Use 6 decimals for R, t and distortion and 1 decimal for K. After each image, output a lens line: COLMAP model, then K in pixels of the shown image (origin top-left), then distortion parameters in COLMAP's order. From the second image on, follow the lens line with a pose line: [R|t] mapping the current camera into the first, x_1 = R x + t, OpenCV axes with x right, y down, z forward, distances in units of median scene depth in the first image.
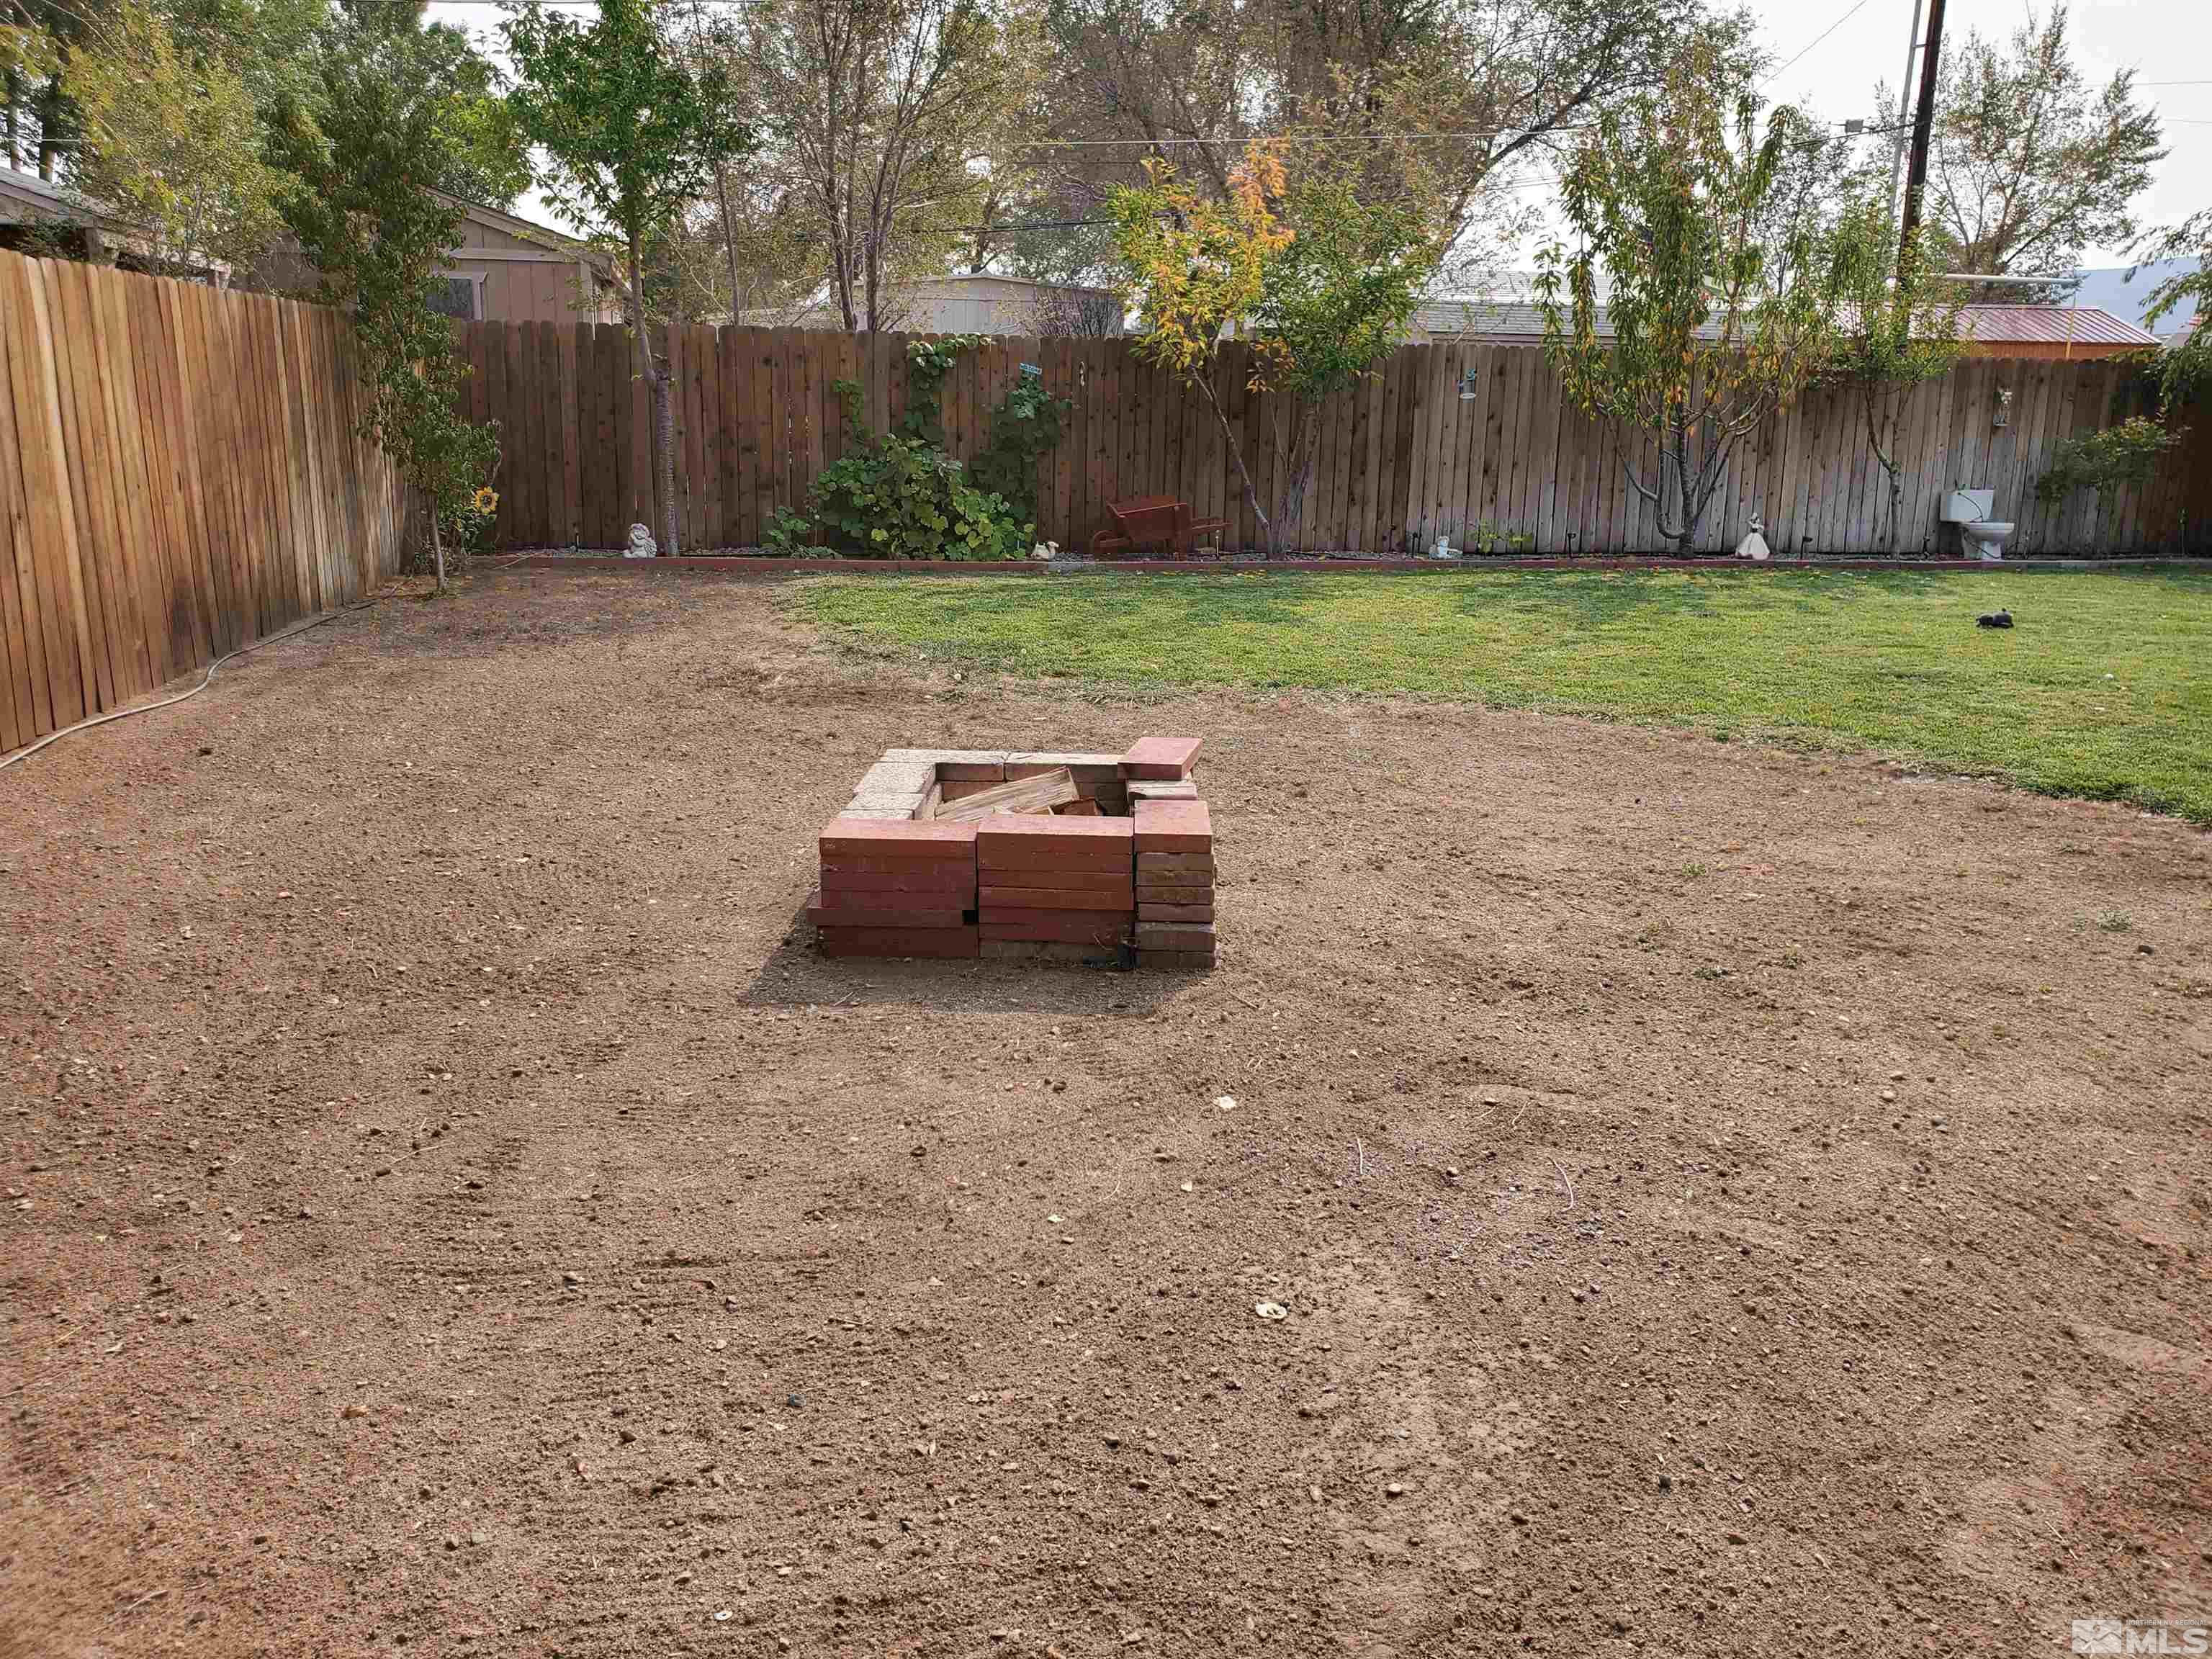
lens RADIAL K [[1747.8, 0, 1101.9], [0, 1747.8, 832.2], [0, 0, 1]] dist [0.001309, 0.016778]
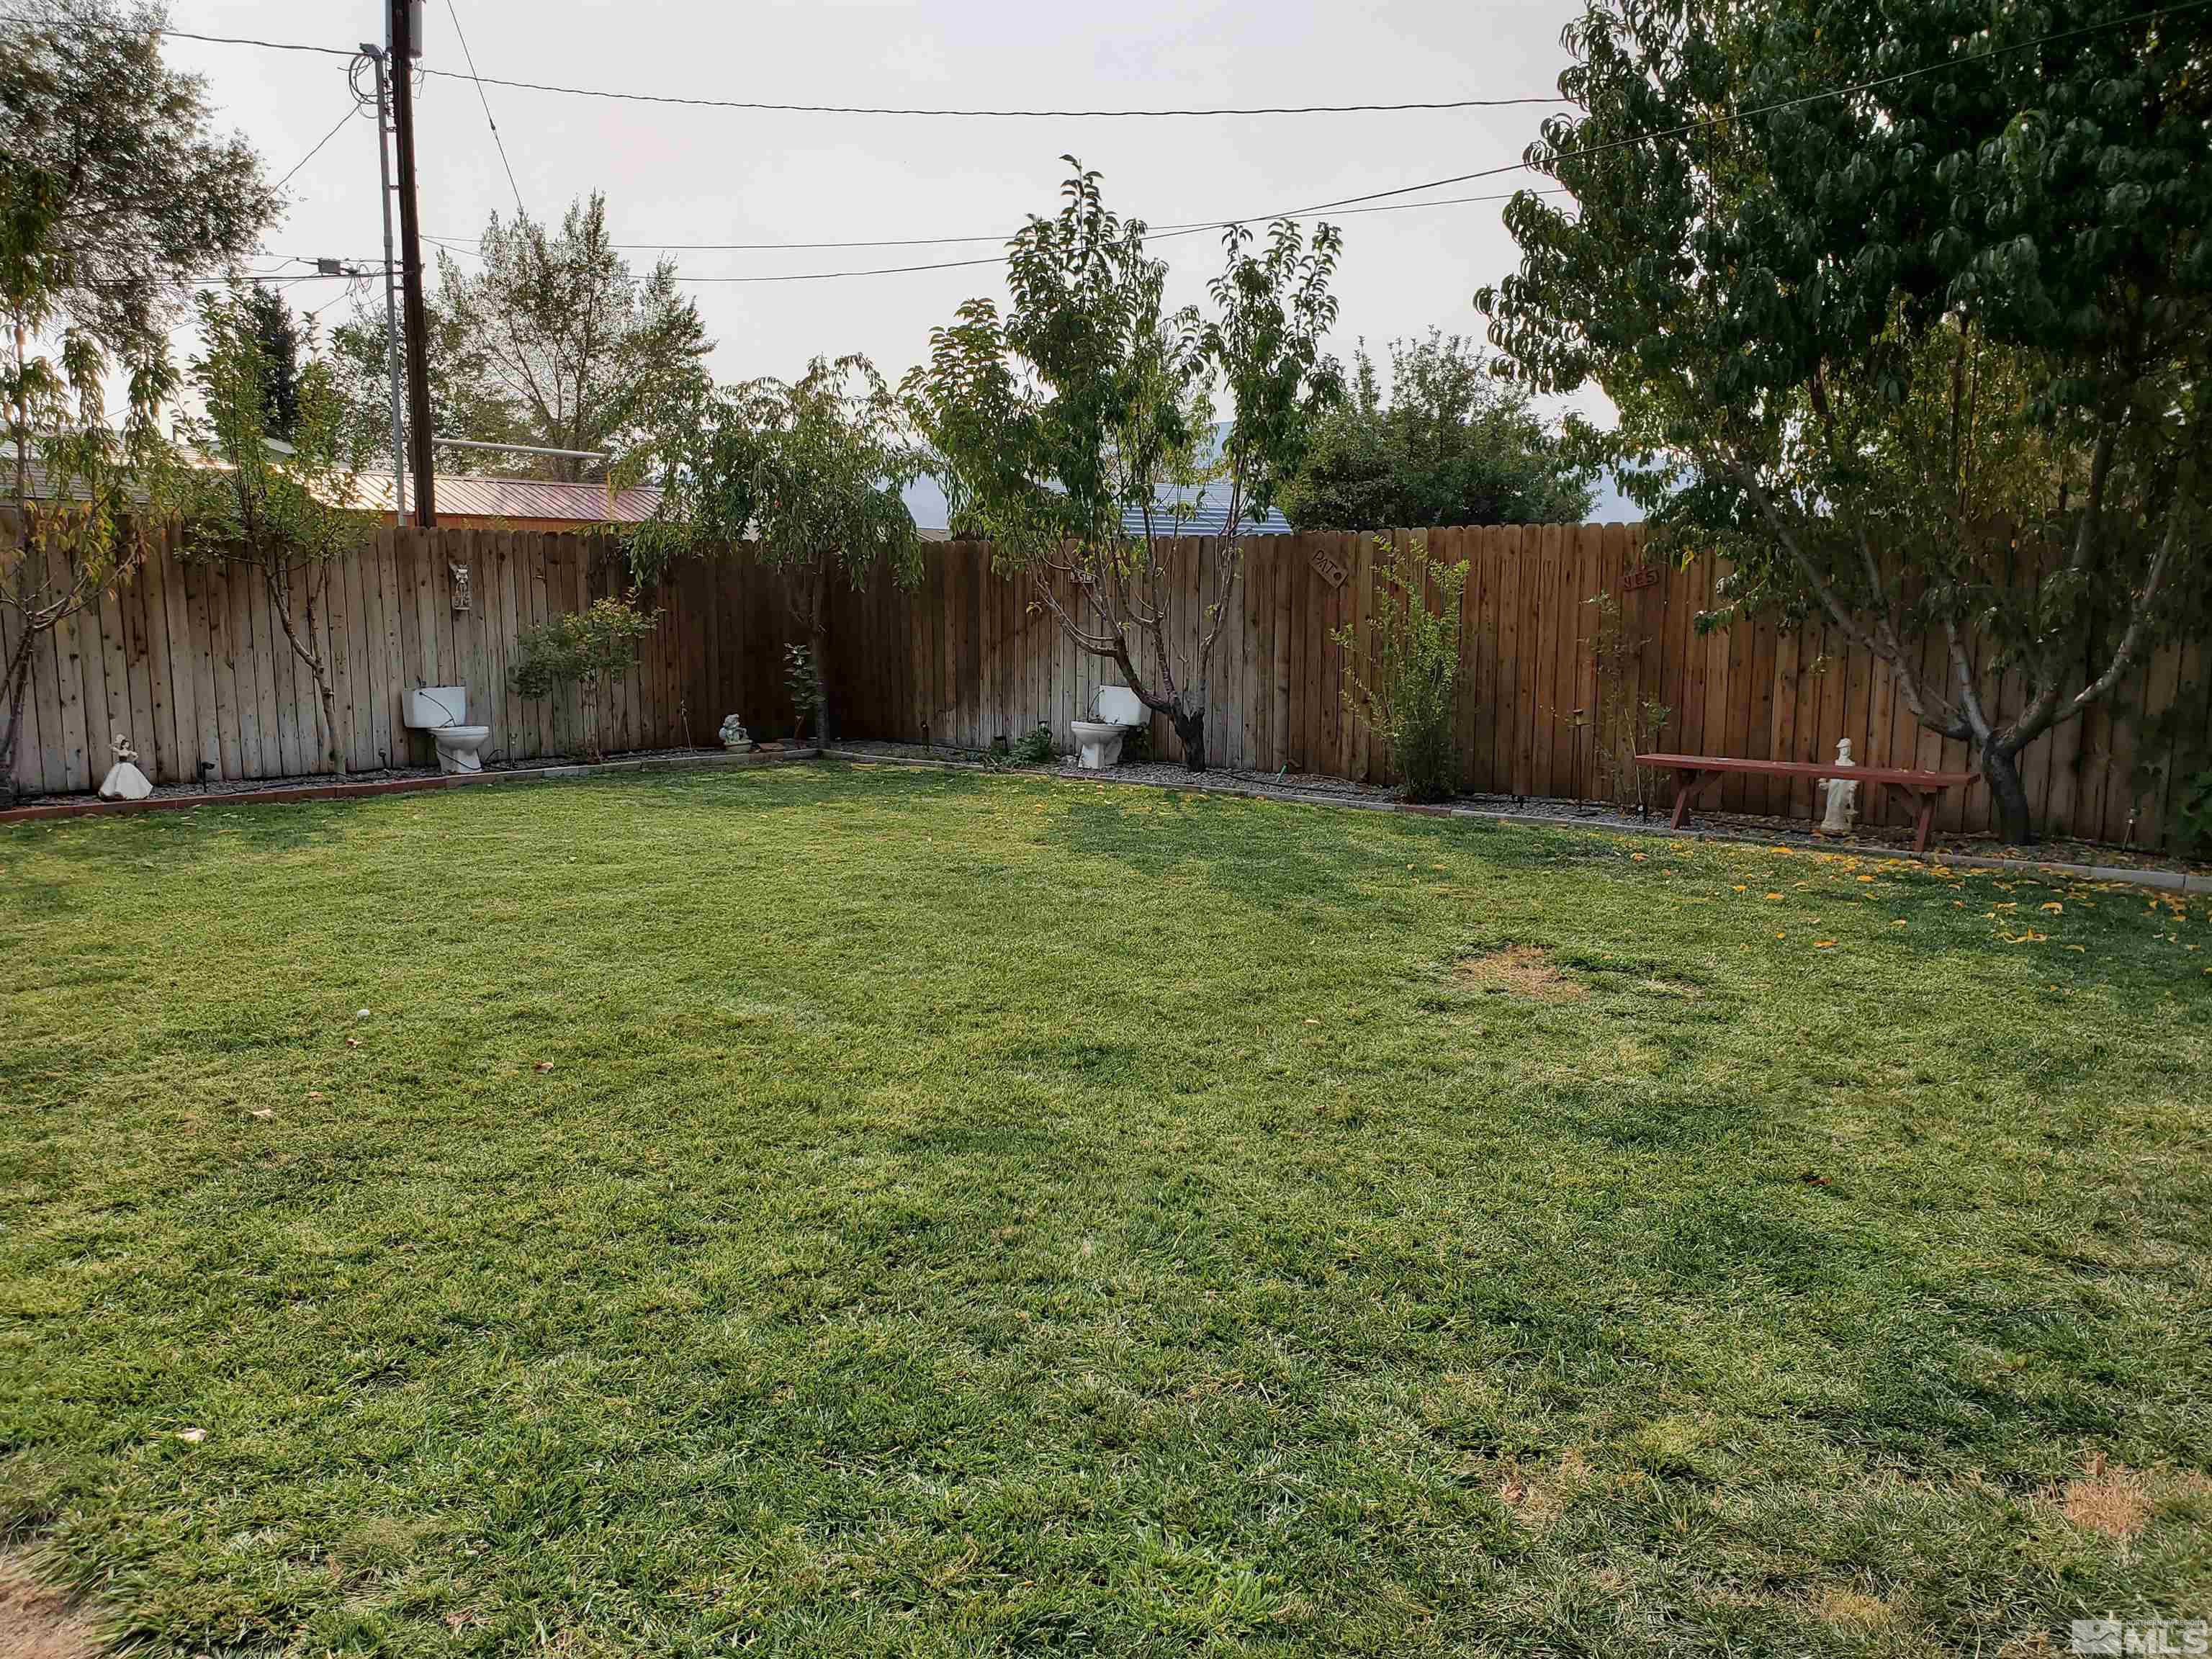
lens RADIAL K [[1747.8, 0, 1106.9], [0, 1747.8, 831.1], [0, 0, 1]] dist [0.001309, 0.016778]
pose [[0.771852, -0.097215, 0.628326, 0.222930], [0.160205, 0.986092, -0.044230, -0.045992], [-0.615287, 0.134800, 0.776692, 0.195733]]
